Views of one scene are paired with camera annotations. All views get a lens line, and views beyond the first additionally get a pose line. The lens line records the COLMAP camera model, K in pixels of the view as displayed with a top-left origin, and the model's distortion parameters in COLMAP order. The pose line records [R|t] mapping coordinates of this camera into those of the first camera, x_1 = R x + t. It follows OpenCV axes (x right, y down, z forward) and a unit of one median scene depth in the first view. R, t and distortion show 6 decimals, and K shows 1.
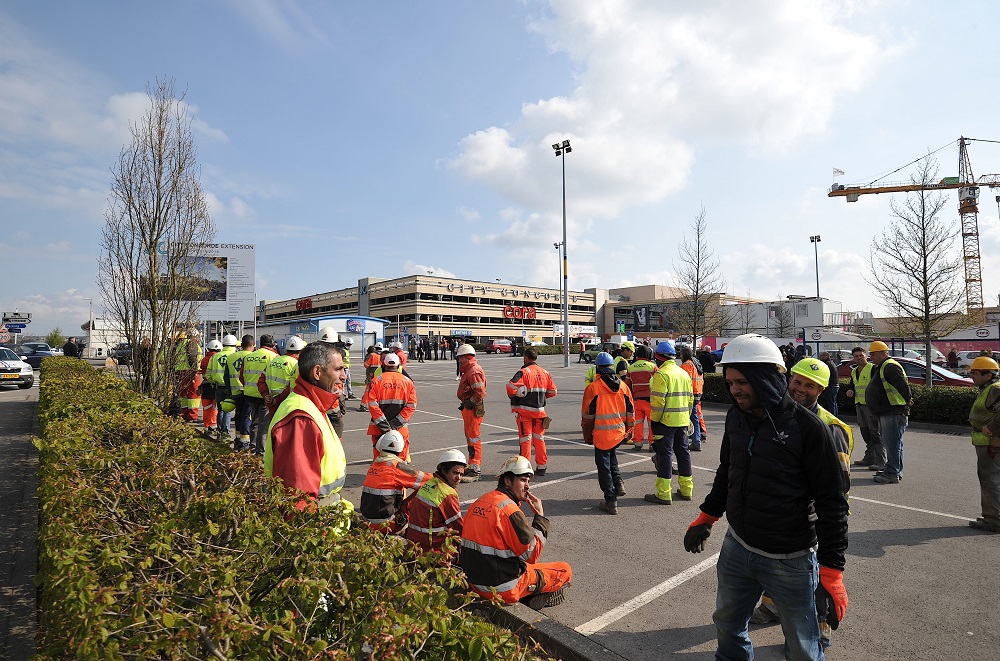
lens RADIAL K [[519.1, 0, 500.0], [0, 519.1, 330.5], [0, 0, 1]] dist [0.000840, -0.022091]
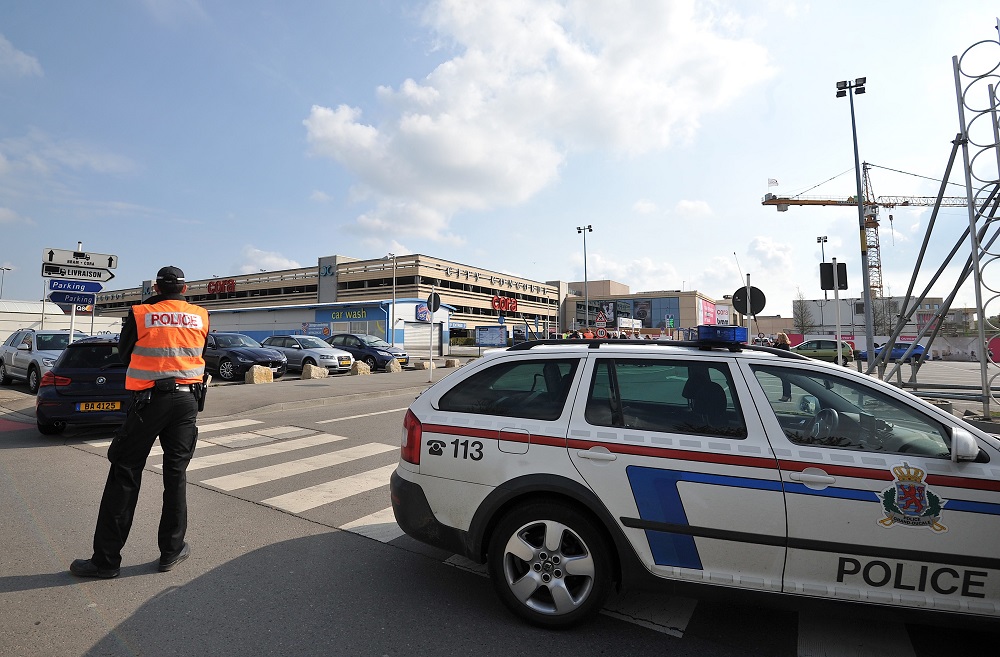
lens RADIAL K [[528.7, 0, 500.0], [0, 528.7, 328.5], [0, 0, 1]] dist [-0.000597, -0.000006]
pose [[0.945241, 0.011898, 0.326155, -0.257944], [-0.012784, 0.999918, 0.000574, 0.007183], [-0.326122, -0.004713, 0.945316, 0.137545]]
